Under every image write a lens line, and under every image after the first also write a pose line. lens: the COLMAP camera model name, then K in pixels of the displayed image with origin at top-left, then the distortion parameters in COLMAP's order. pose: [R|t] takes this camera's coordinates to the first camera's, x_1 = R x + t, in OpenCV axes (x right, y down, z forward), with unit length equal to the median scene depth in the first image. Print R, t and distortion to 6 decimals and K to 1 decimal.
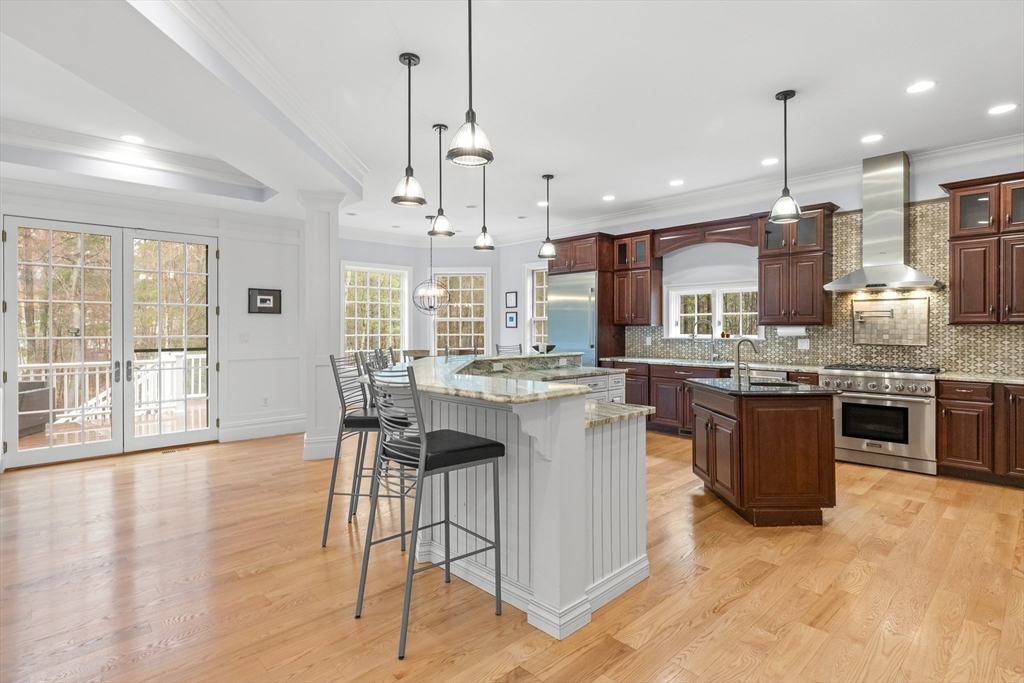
lens RADIAL K [[516.5, 0, 516.4], [0, 516.5, 328.7], [0, 0, 1]] dist [-0.002181, -0.000700]
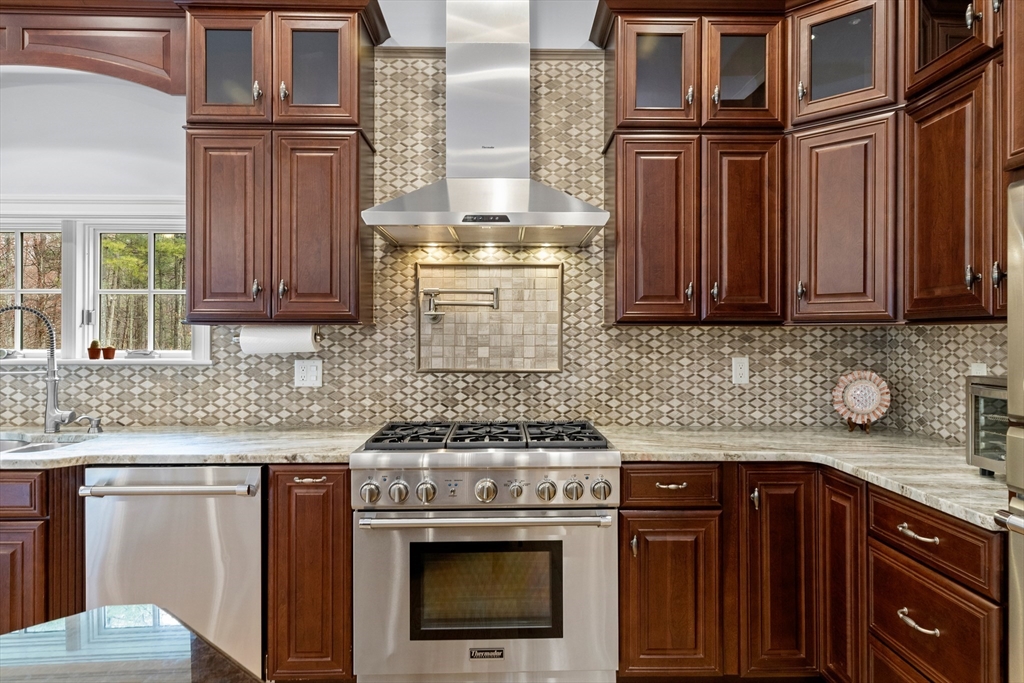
lens RADIAL K [[644.3, 0, 513.1], [0, 644.3, 334.6], [0, 0, 1]] dist [0.001092, 0.000125]
pose [[0.681120, 0.002534, 0.732167, 0.328433], [-0.000962, 0.999996, -0.002566, 0.002119], [-0.732171, 0.001043, 0.681120, 0.596589]]
